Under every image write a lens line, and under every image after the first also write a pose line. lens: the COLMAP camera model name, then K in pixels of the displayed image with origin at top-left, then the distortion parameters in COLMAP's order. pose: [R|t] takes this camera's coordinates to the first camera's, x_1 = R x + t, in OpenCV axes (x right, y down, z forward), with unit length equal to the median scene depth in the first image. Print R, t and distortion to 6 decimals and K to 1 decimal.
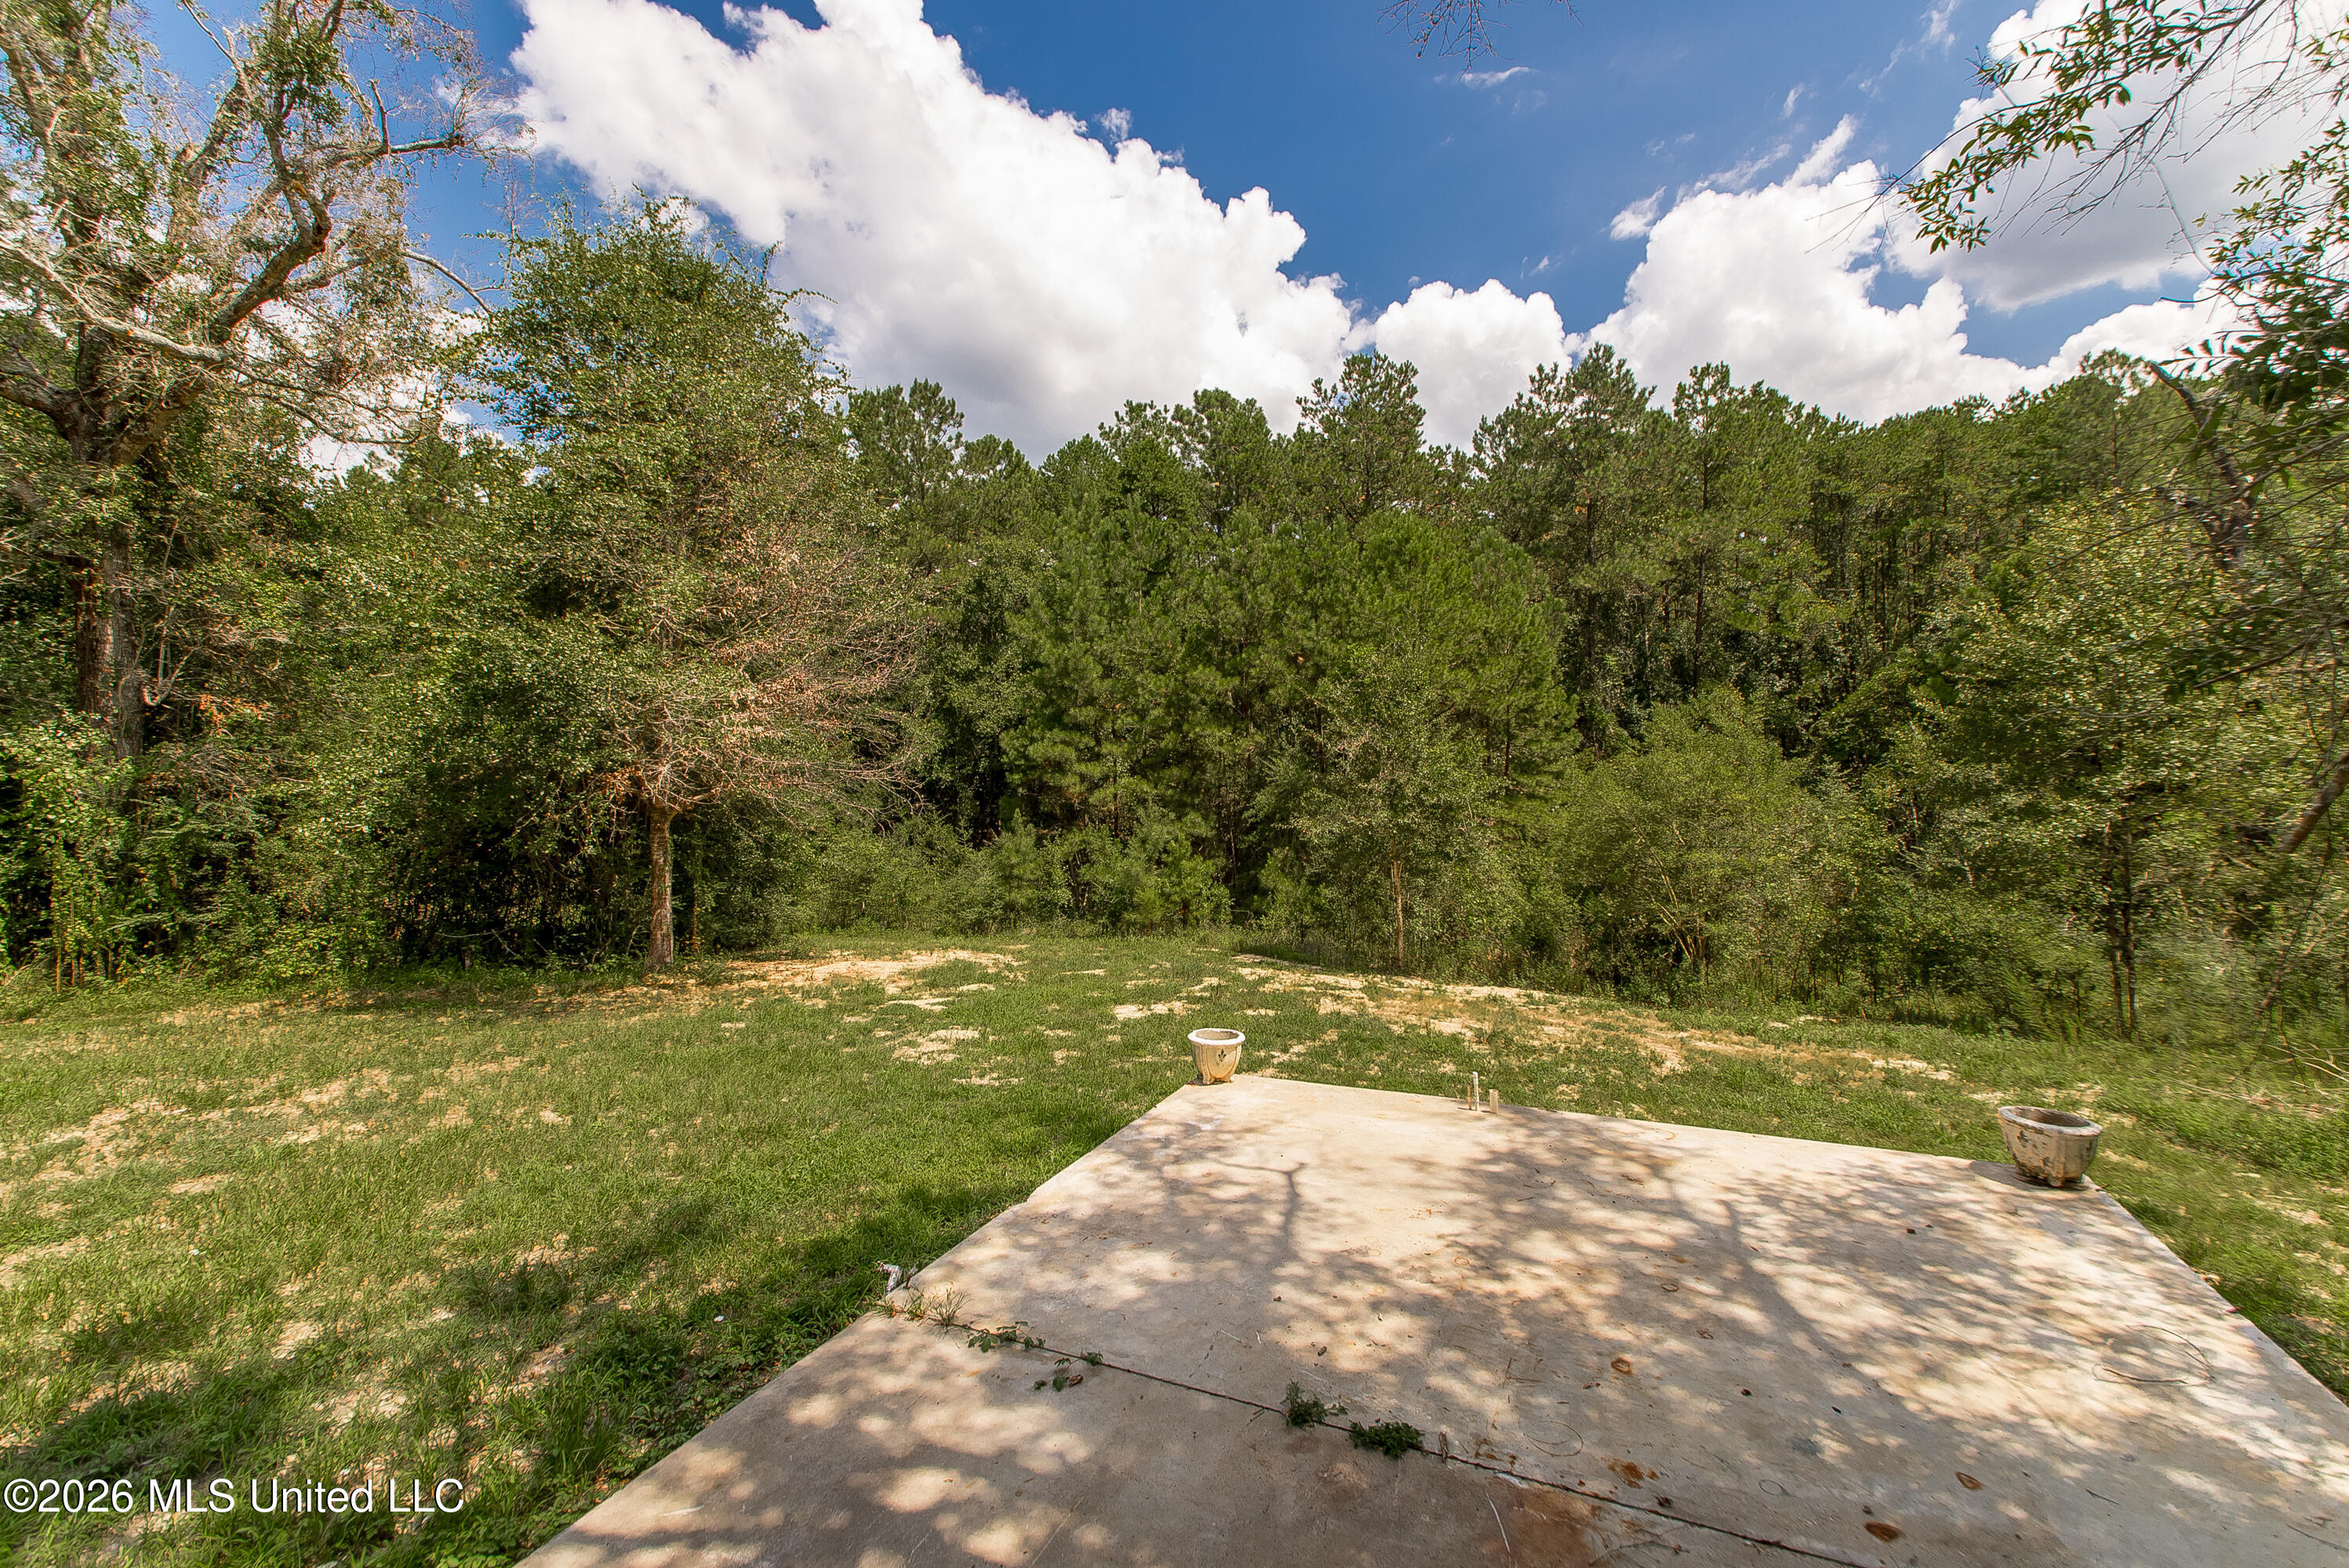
lens RADIAL K [[1024.4, 0, 1154.4], [0, 1024.4, 781.2], [0, 0, 1]] dist [0.009994, -0.008862]
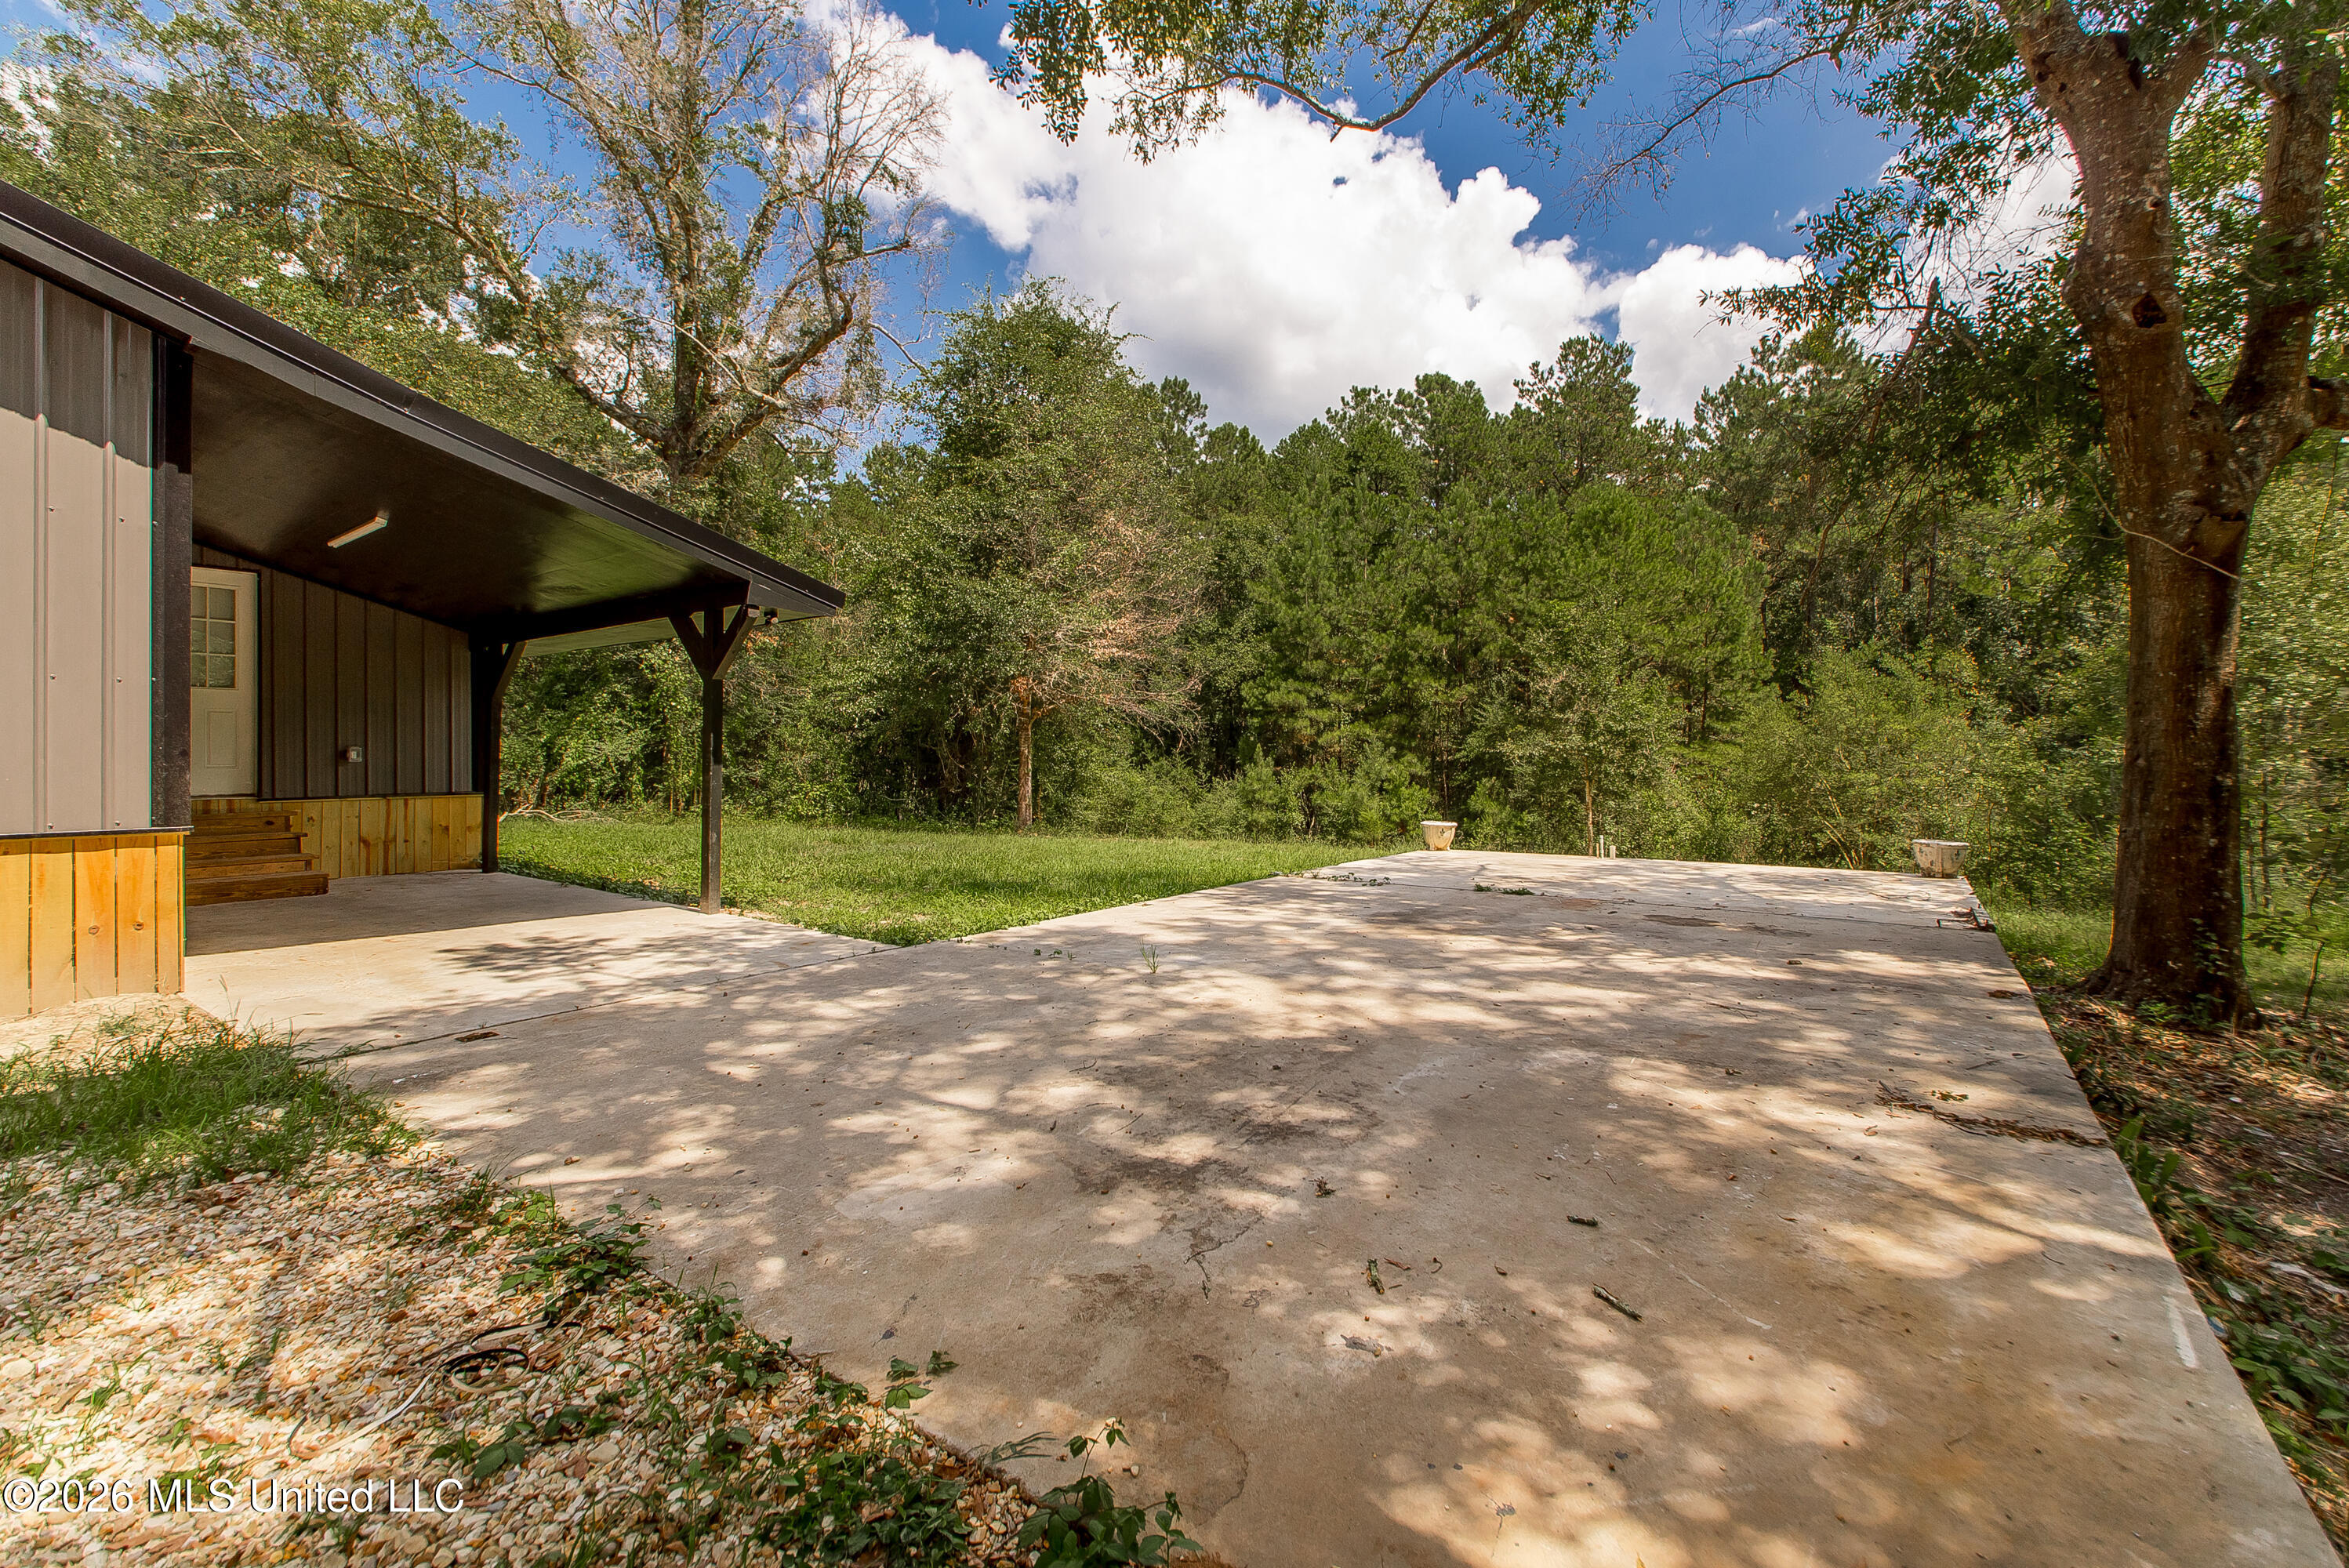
lens RADIAL K [[1006.9, 0, 1199.2], [0, 1006.9, 749.9], [0, 0, 1]] dist [0.017308, -0.012654]
pose [[0.986827, 0.020493, -0.160476, -0.013042], [-0.020995, 0.999779, -0.001431, 0.031374], [0.160411, 0.004782, 0.987039, -0.134315]]
